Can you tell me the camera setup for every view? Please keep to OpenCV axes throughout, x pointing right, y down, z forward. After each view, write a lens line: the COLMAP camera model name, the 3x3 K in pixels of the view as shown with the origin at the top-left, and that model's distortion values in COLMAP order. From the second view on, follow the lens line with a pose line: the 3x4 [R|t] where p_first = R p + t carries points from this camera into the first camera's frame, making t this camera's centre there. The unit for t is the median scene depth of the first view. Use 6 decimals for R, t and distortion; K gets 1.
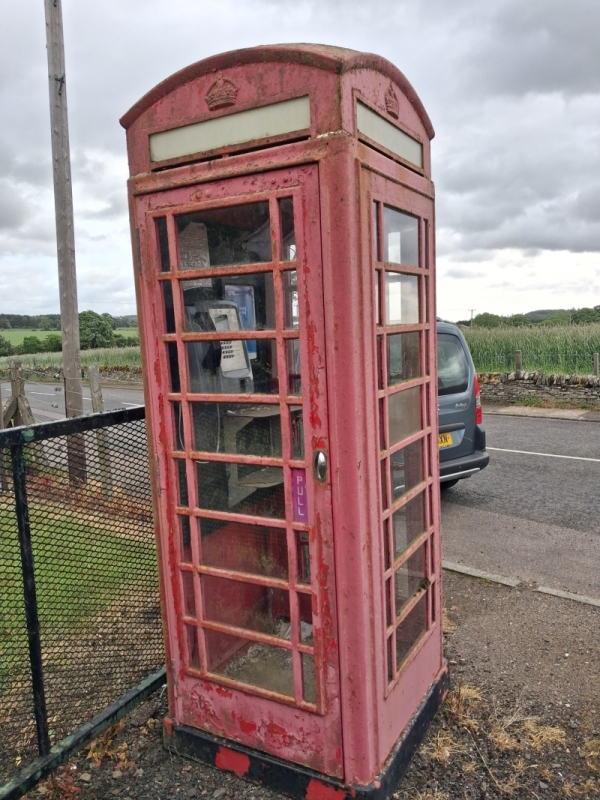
lens RADIAL K [[634.4, 0, 304.2], [0, 634.4, 401.7], [0, 0, 1]] dist [0.026874, -0.028266]
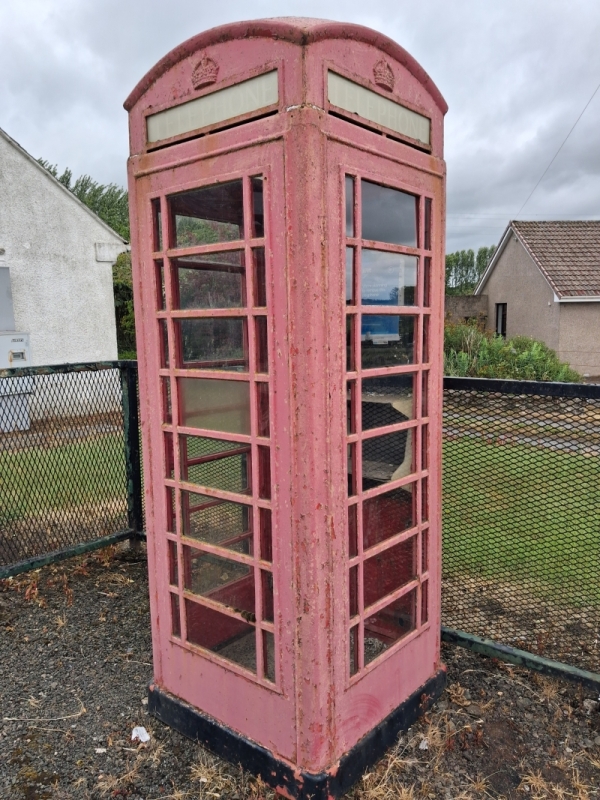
lens RADIAL K [[634.4, 0, 278.3], [0, 634.4, 404.5], [0, 0, 1]] dist [0.026874, -0.028266]
pose [[0.978730, 0.053580, -0.198034, 0.199106], [-0.052071, 0.998561, 0.012820, 0.023512], [0.198436, -0.002235, 0.980111, 0.025105]]
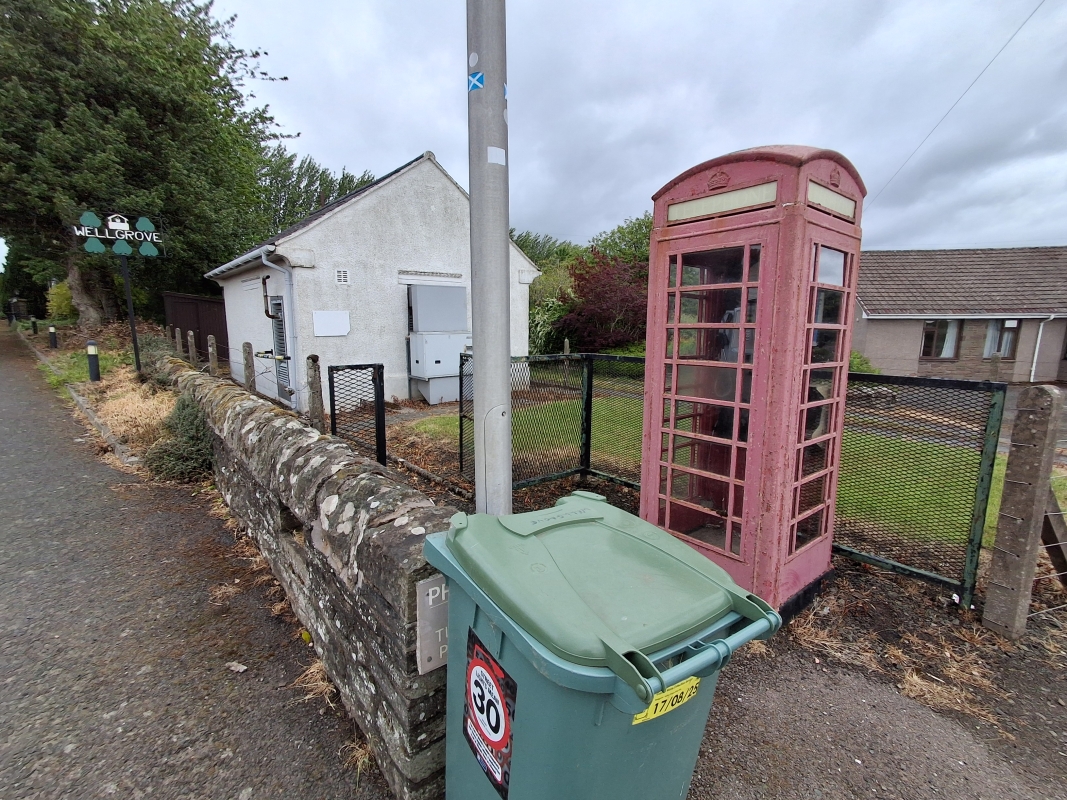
lens RADIAL K [[488.4, 0, 533.8], [0, 488.4, 396.5], [0, 0, 1]] dist [0.010330, 0.000996]
pose [[0.930126, 0.100499, -0.353222, -0.062827], [-0.094101, 0.994937, 0.035288, 0.075271], [0.354980, 0.000416, 0.934874, -0.345585]]
